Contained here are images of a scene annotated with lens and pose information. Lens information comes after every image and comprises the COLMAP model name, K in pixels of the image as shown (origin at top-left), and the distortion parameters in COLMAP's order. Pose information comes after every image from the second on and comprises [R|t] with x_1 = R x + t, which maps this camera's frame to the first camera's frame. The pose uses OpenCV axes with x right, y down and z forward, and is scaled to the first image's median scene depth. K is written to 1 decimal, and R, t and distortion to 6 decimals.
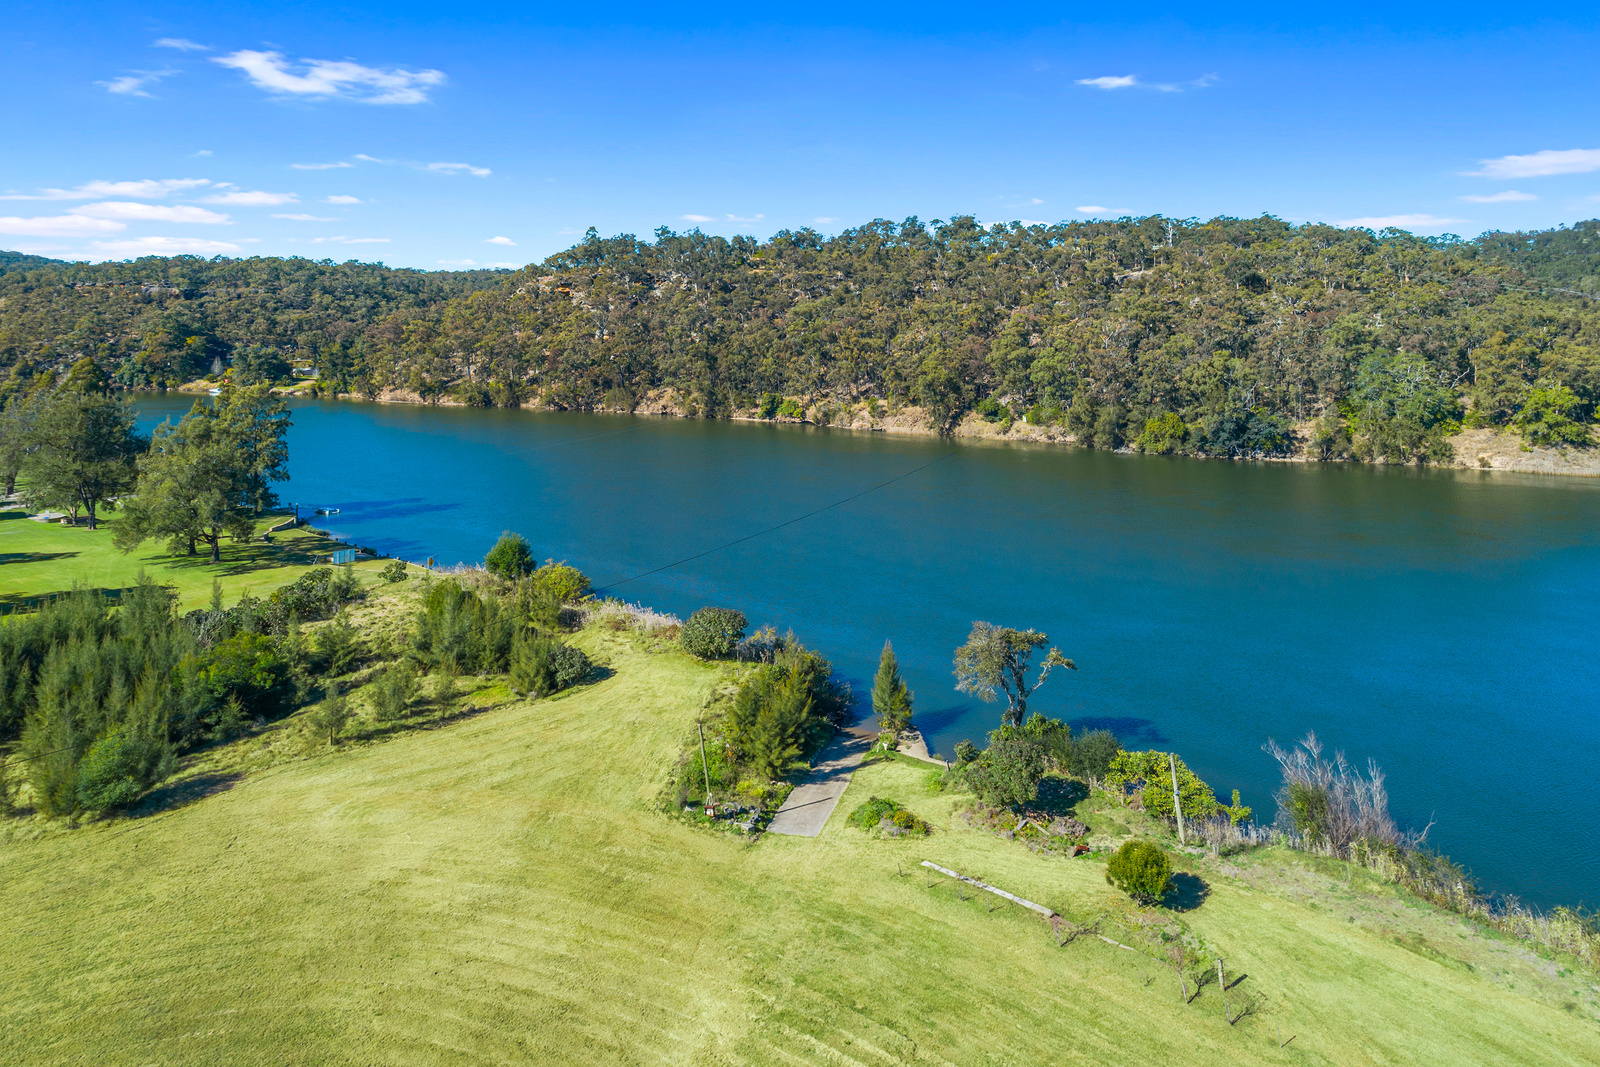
lens RADIAL K [[1069.8, 0, 798.0], [0, 1069.8, 529.6], [0, 0, 1]] dist [0.002046, -0.000830]
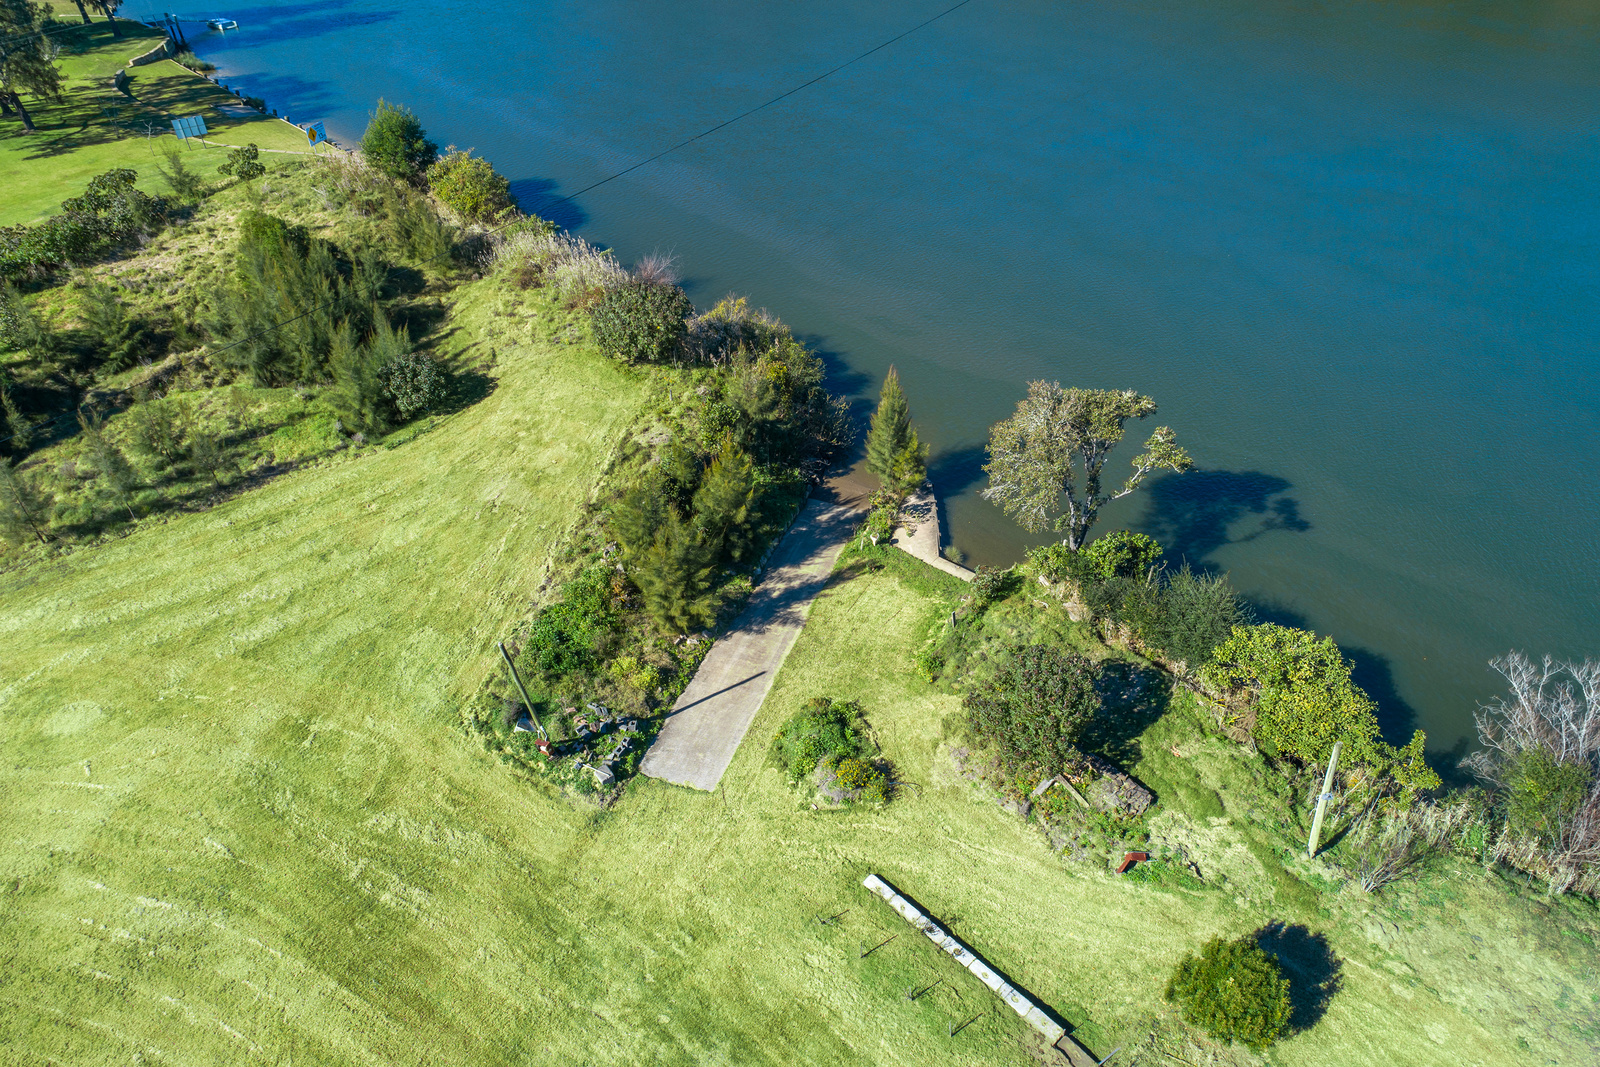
lens RADIAL K [[941.1, 0, 799.4], [0, 941.1, 584.7], [0, 0, 1]] dist [-0.001081, 0.002557]
pose [[0.994509, 0.060999, -0.085037, 0.075892], [-0.004105, 0.834679, 0.550722, -0.086485], [0.104572, -0.547348, 0.830346, 0.426050]]
